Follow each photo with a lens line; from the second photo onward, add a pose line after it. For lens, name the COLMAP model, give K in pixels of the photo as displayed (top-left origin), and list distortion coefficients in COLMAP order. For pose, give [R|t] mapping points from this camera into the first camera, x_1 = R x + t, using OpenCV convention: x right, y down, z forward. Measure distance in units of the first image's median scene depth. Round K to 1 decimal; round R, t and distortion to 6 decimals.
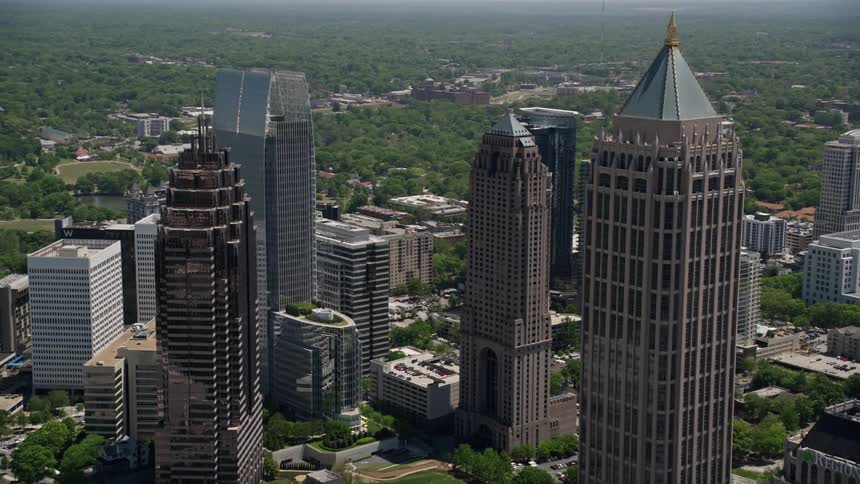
lens RADIAL K [[1210.7, 0, 430.0], [0, 1210.7, 242.0], [0, 0, 1]] dist [0.176045, -0.003992]
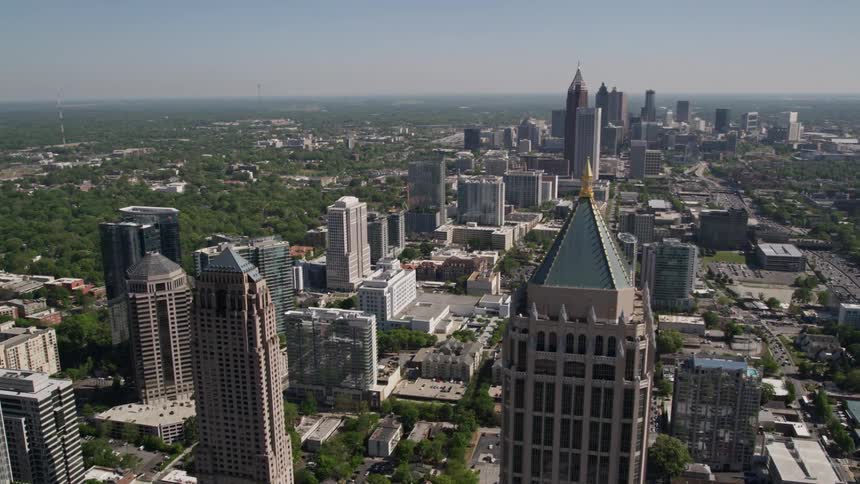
lens RADIAL K [[734.7, 0, 433.9], [0, 734.7, 266.9], [0, 0, 1]] dist [-0.039923, 0.009576]
pose [[0.821231, -0.146439, 0.551484, -0.122112], [0.129856, 0.989110, 0.069272, -0.109124], [-0.555622, 0.014725, 0.831304, 0.425613]]
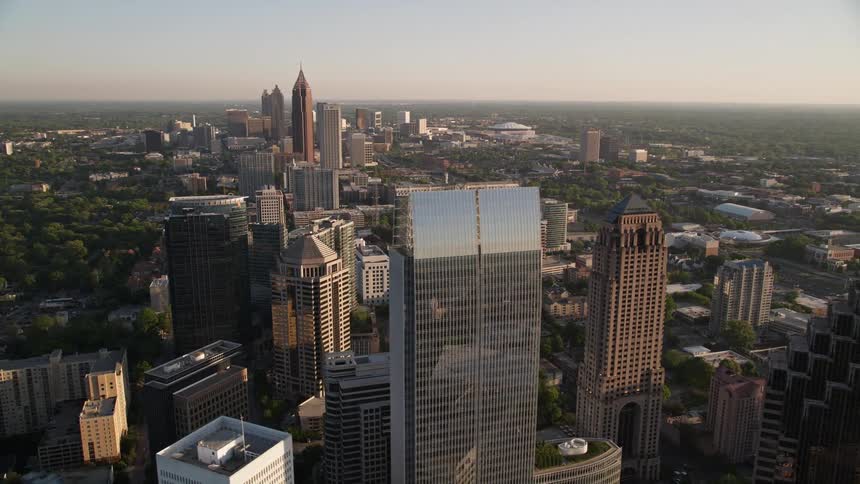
lens RADIAL K [[686.7, 0, 430.0], [0, 686.7, 242.0], [0, 0, 1]] dist [-0.086923, 0.102588]
pose [[0.368974, -0.199161, 0.907851, -0.574106], [0.190440, 0.972248, 0.135888, -0.181471], [-0.909720, 0.122751, 0.396663, 0.923164]]
